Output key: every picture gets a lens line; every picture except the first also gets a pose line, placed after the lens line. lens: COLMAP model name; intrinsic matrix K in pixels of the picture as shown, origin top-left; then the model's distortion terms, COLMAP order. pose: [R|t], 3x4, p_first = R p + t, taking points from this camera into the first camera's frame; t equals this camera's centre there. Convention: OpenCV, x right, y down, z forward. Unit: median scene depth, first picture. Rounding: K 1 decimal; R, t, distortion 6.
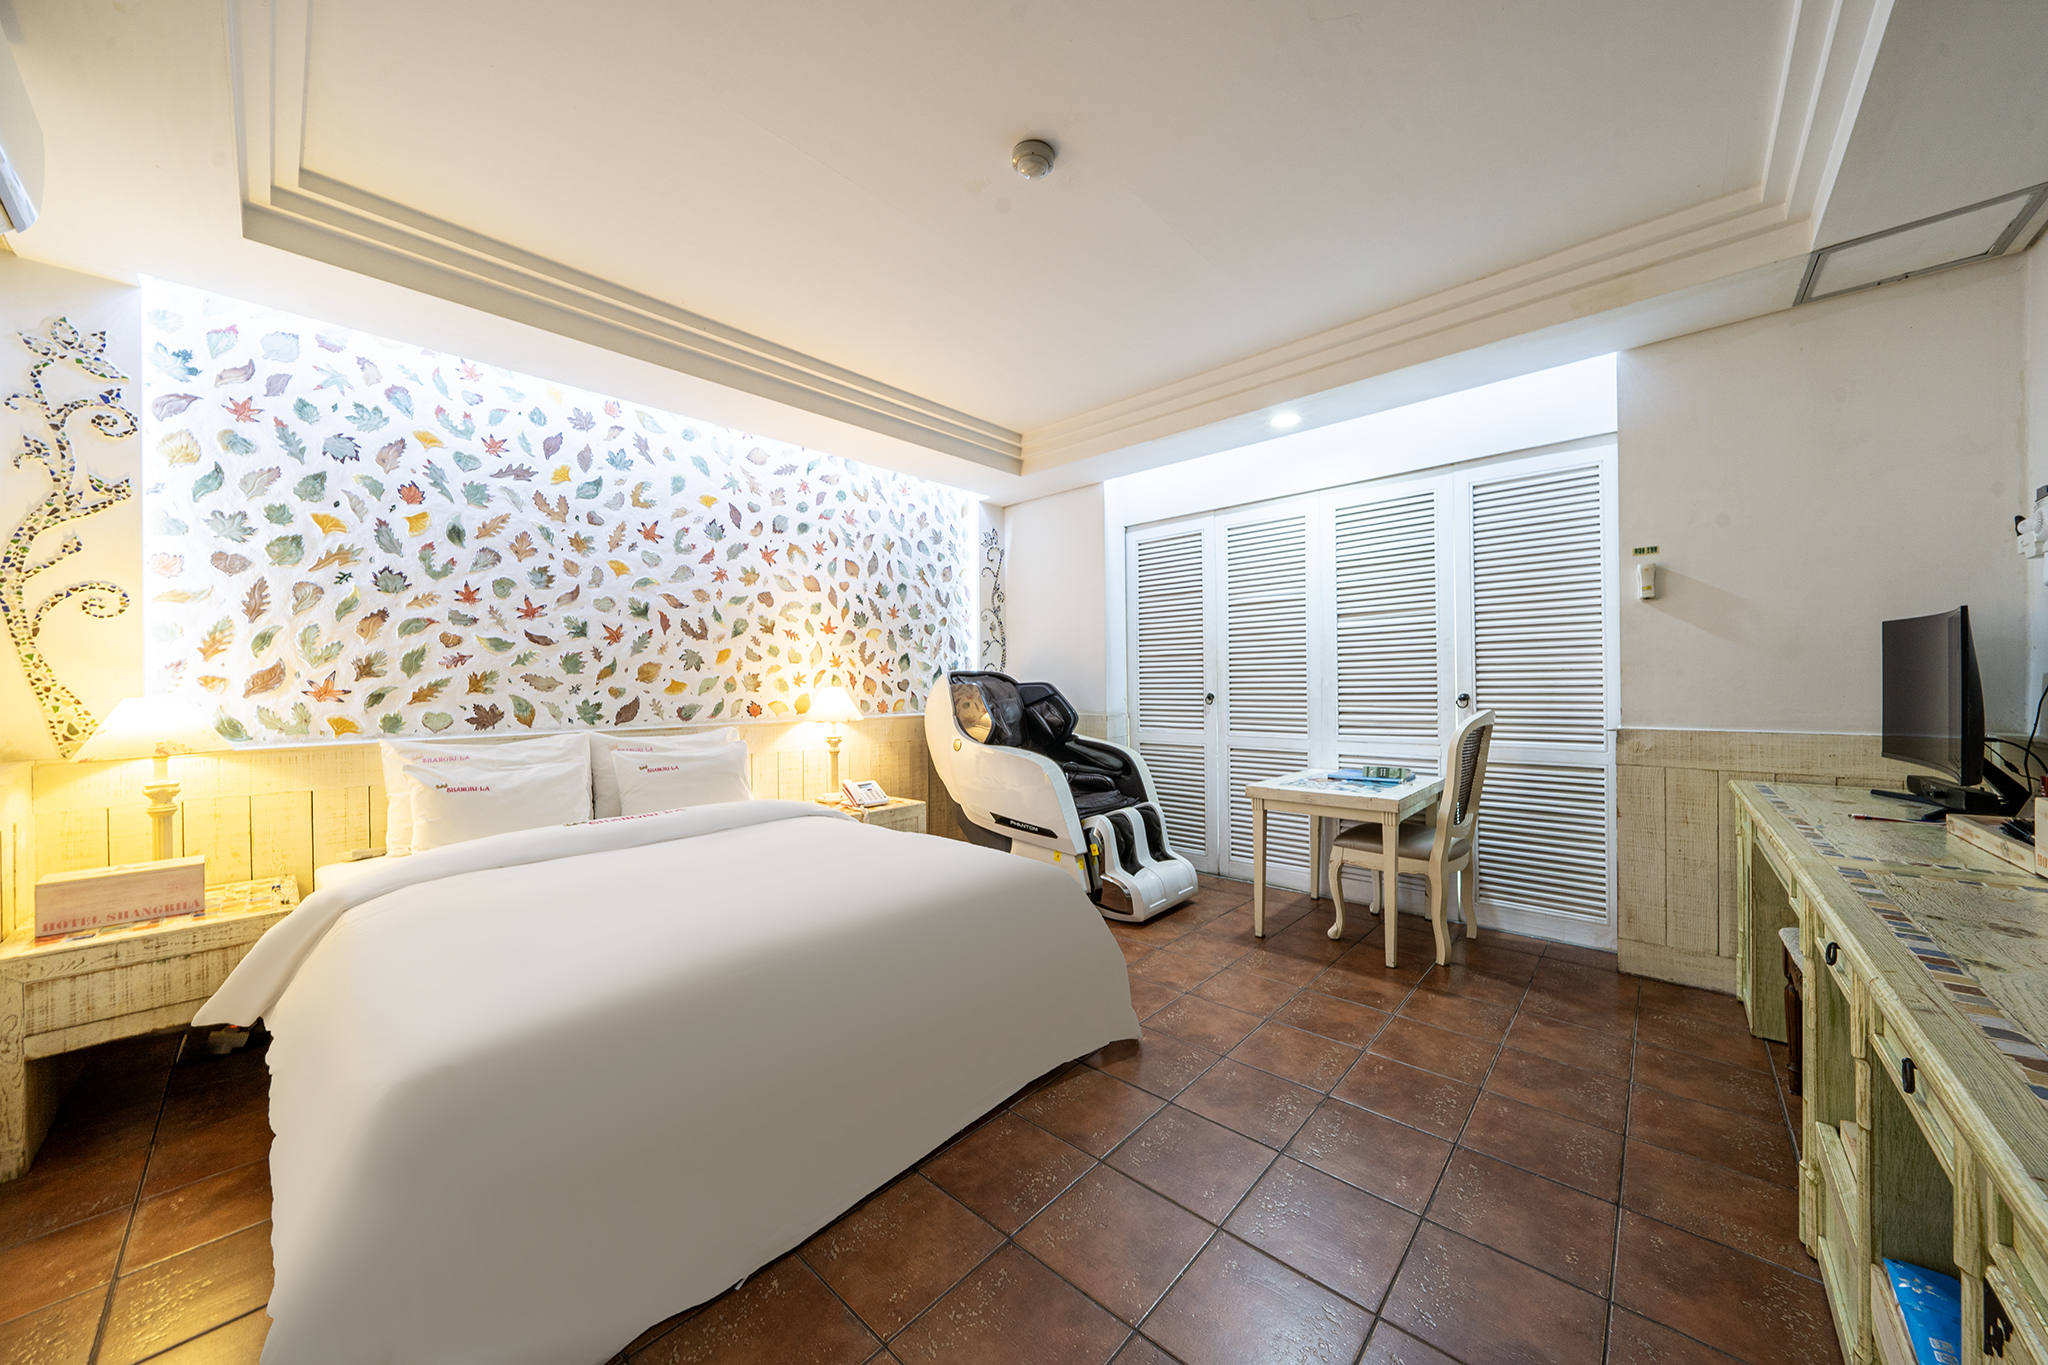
lens RADIAL K [[703.9, 0, 1039.8], [0, 703.9, 687.8], [0, 0, 1]] dist [-0.005923, -0.000361]
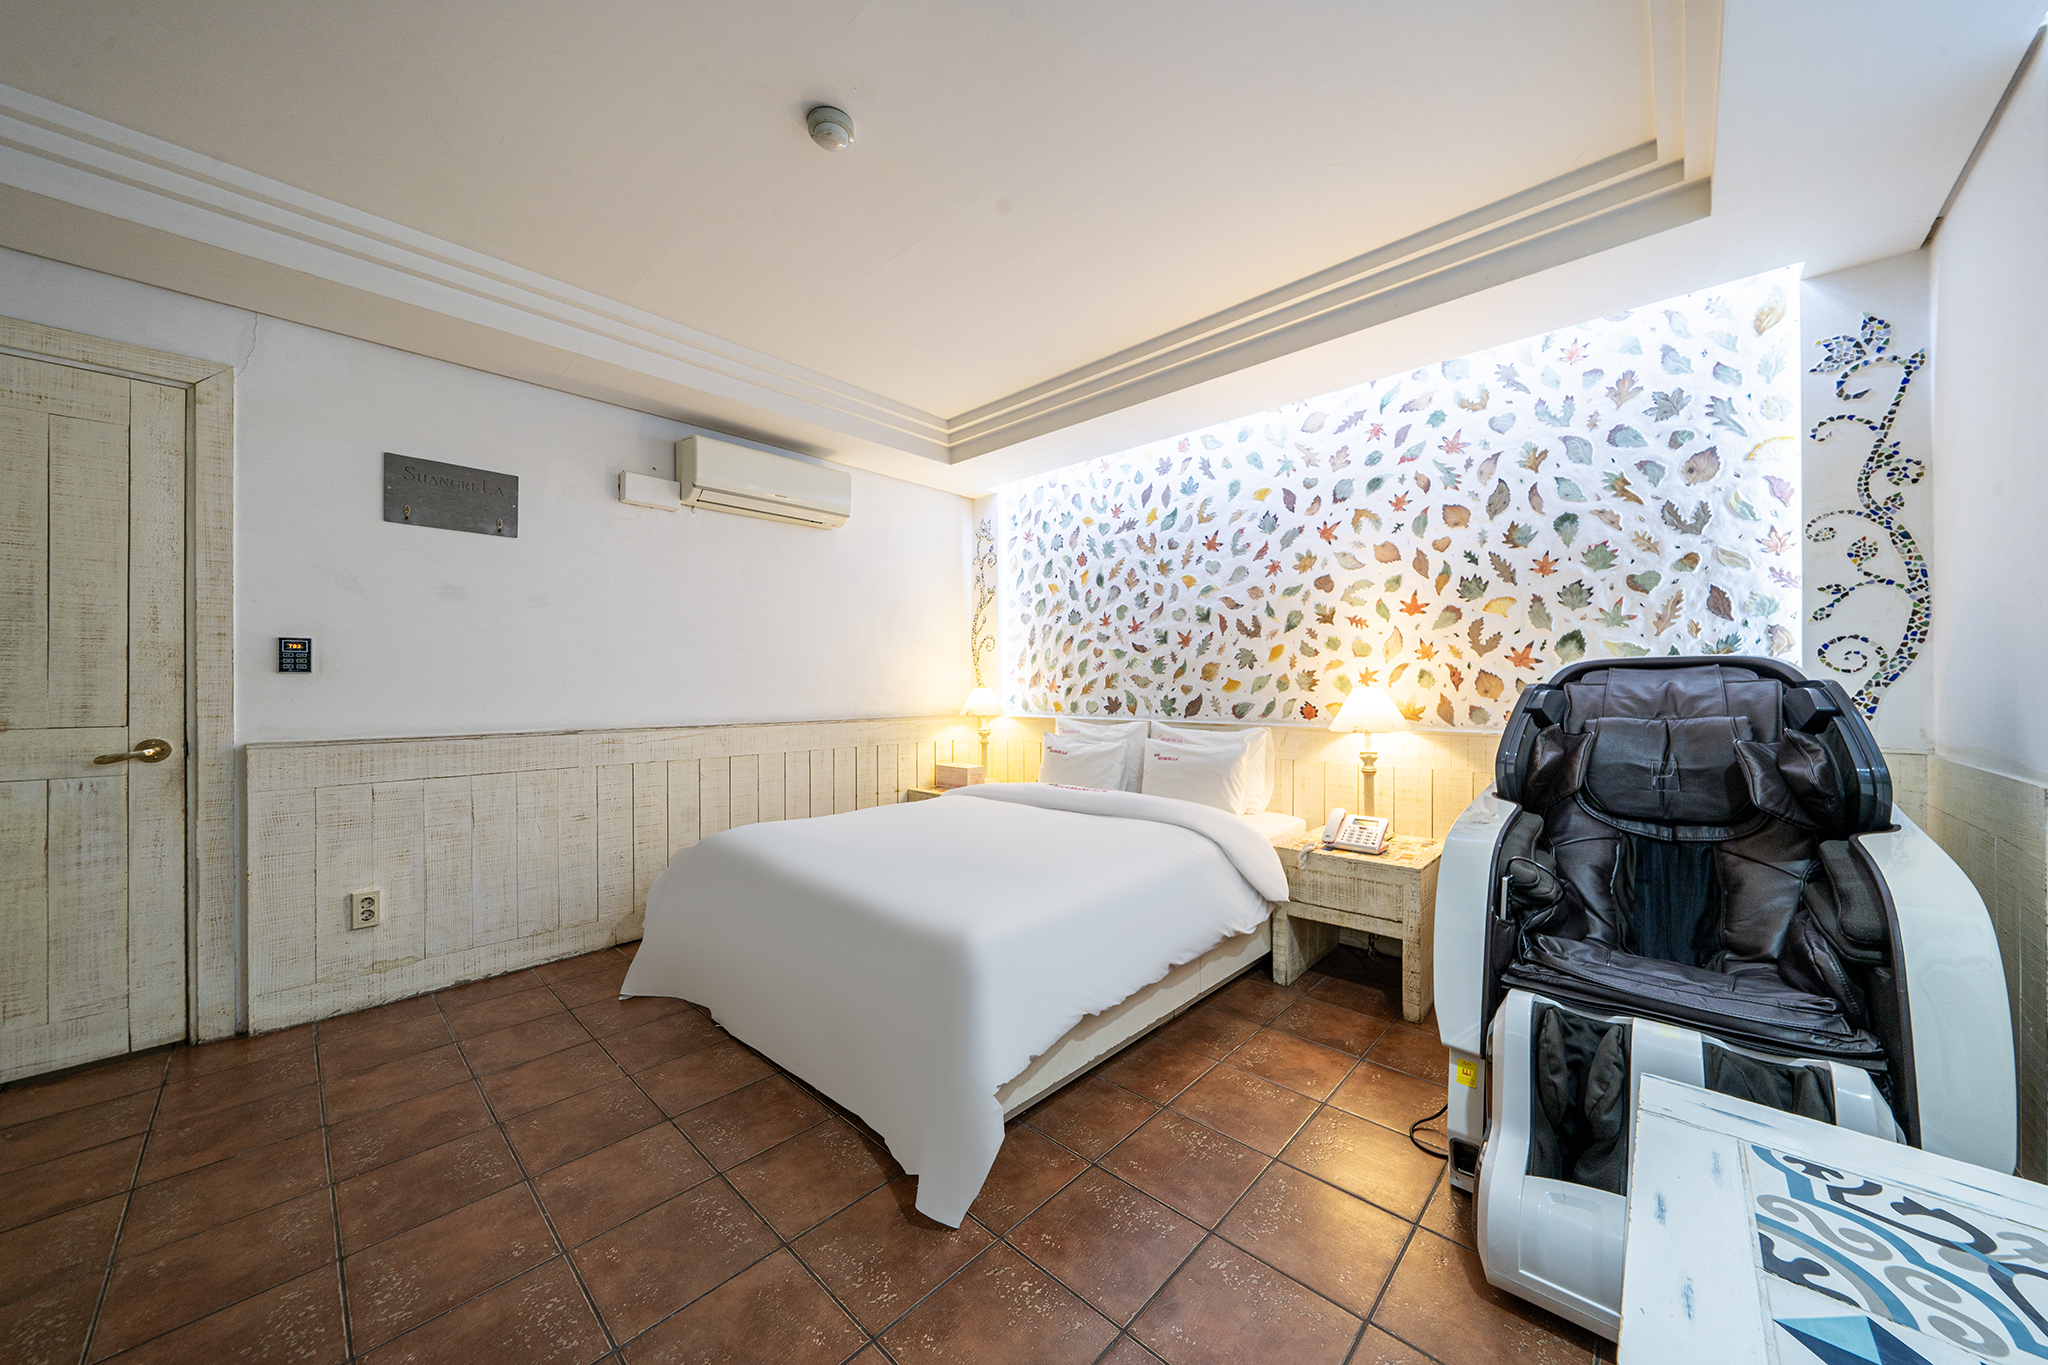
lens RADIAL K [[703.9, 0, 1039.8], [0, 703.9, 687.8], [0, 0, 1]] dist [-0.005923, -0.000361]
pose [[-0.014967, 0.006037, -0.999870, 0.521080], [-0.008029, 0.999949, 0.006157, -0.001407], [0.999856, 0.008120, -0.014917, 0.726201]]
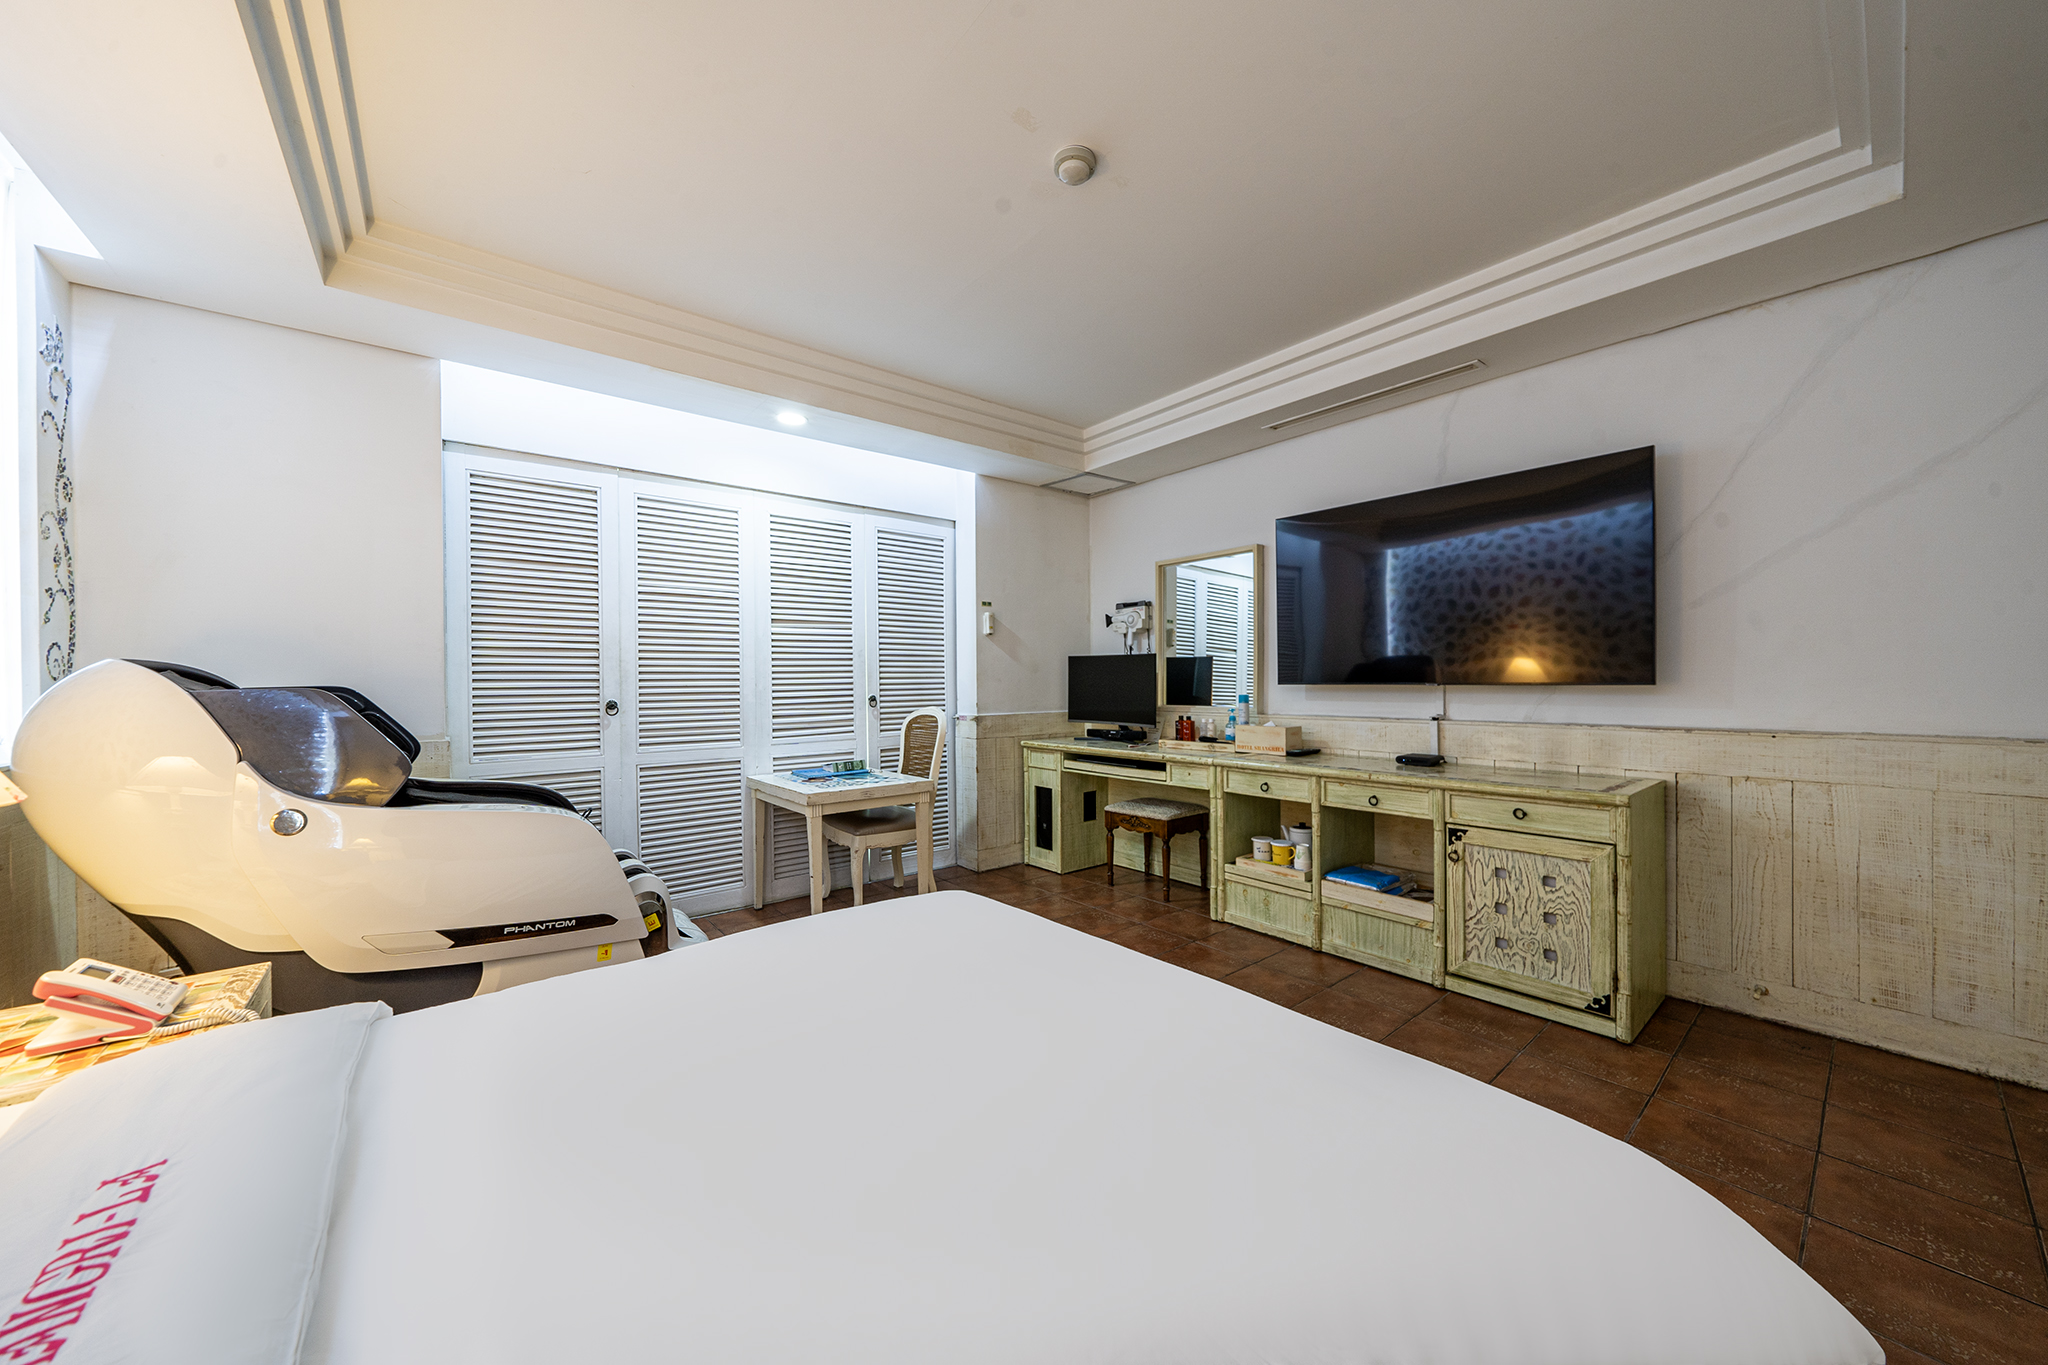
lens RADIAL K [[703.9, 0, 1039.8], [0, 703.9, 687.8], [0, 0, 1]] dist [-0.005923, -0.000361]
pose [[0.145326, 0.000944, 0.989383, -0.562388], [0.013391, 0.999906, -0.002921, 0.002288], [-0.989293, 0.013674, 0.145300, 0.511793]]
